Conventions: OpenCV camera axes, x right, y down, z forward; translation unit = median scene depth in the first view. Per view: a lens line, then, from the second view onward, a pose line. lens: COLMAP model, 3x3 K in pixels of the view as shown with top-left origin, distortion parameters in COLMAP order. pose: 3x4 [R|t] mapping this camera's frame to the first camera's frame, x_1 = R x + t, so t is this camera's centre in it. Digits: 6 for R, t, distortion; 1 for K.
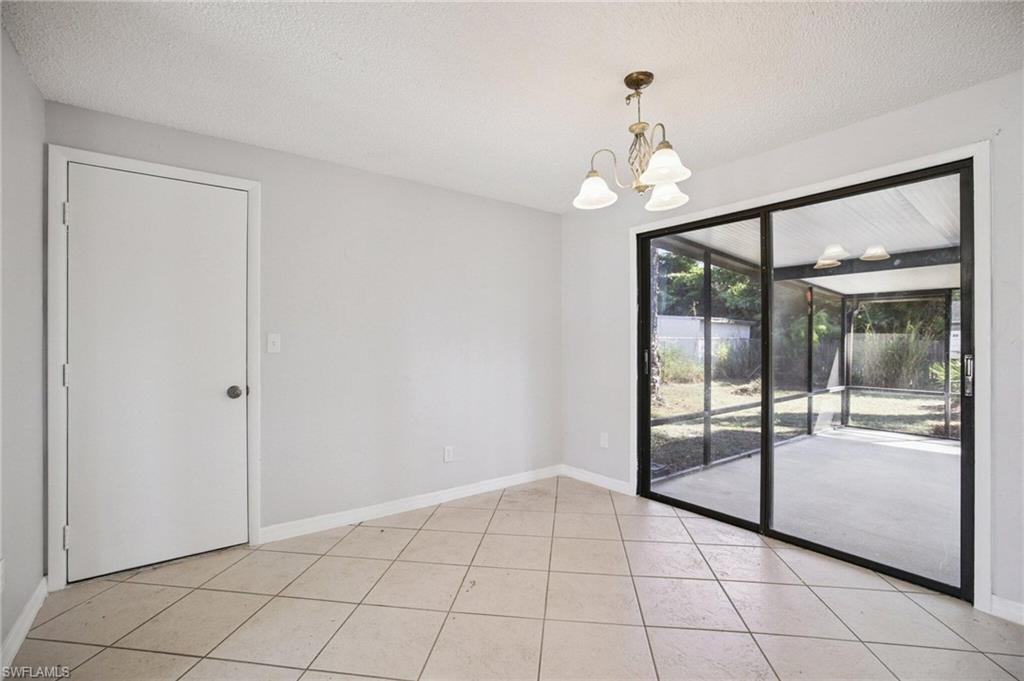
lens RADIAL K [[447.9, 0, 506.4], [0, 447.9, 338.2], [0, 0, 1]] dist [-0.022947, 0.002232]
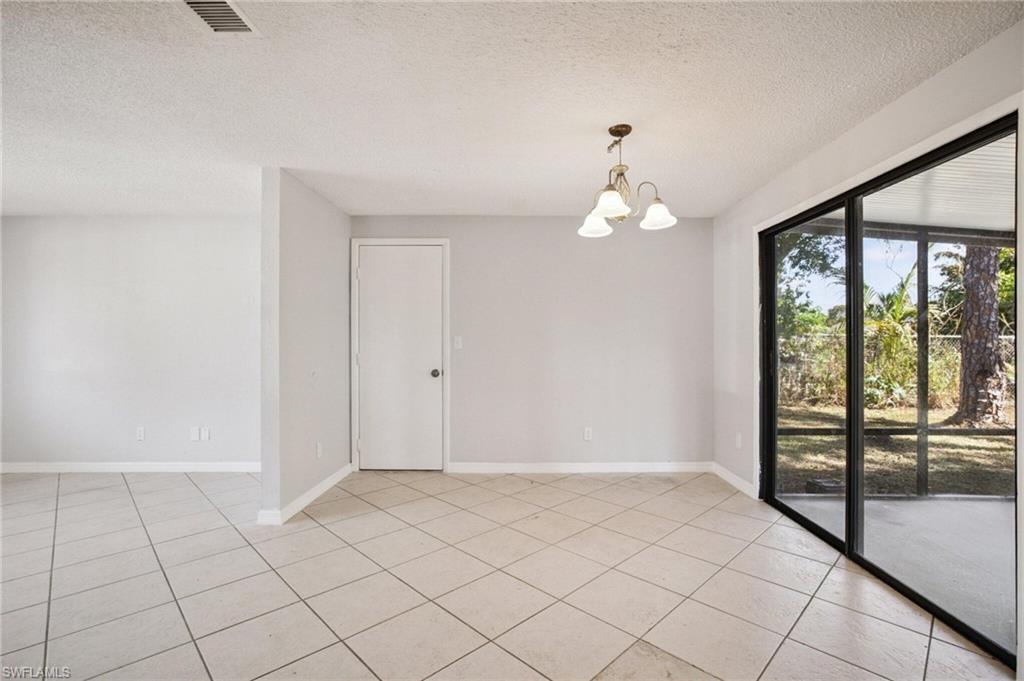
lens RADIAL K [[447.9, 0, 523.0], [0, 447.9, 338.9], [0, 0, 1]] dist [-0.022947, 0.002232]
pose [[0.810849, -0.001704, -0.585253, 0.504098], [0.002256, 0.999997, 0.000214, -0.001043], [0.585251, -0.001494, 0.810851, -0.104152]]
